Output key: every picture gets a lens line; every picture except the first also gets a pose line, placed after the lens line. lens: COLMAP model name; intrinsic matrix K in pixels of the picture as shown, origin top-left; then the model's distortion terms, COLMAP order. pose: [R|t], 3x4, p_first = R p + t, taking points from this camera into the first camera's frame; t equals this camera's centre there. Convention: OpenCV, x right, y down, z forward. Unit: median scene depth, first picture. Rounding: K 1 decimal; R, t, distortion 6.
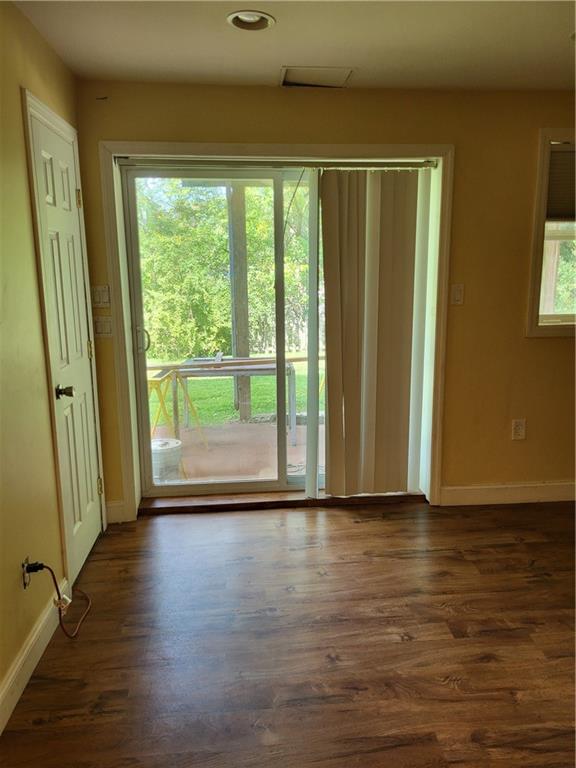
lens RADIAL K [[599.0, 0, 289.2], [0, 599.0, 380.7], [0, 0, 1]] dist [0.059643, -0.064201]
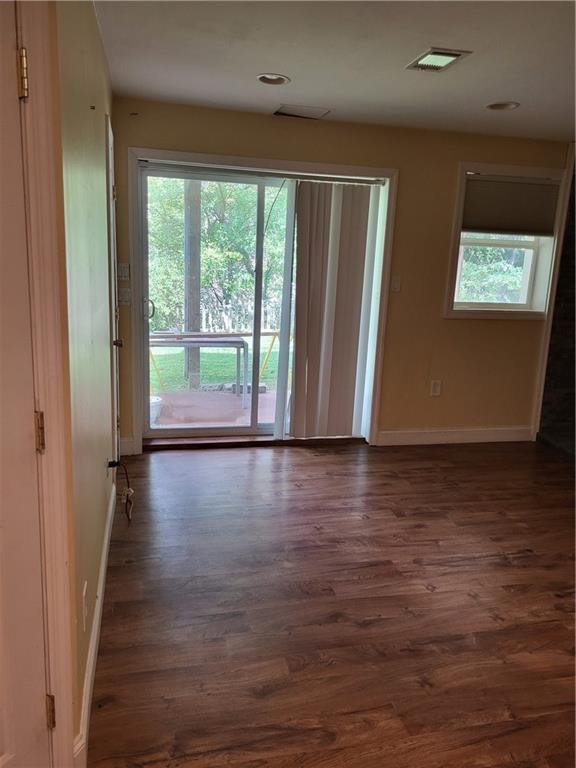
lens RADIAL K [[582.4, 0, 288.0], [0, 582.4, 384.0], [0, 0, 1]] dist [0.041487, -0.052979]
pose [[0.989668, 0.021418, 0.141768, -0.133897], [-0.026173, 0.999153, 0.031765, 0.042948], [-0.140967, -0.035148, 0.989390, -0.241465]]
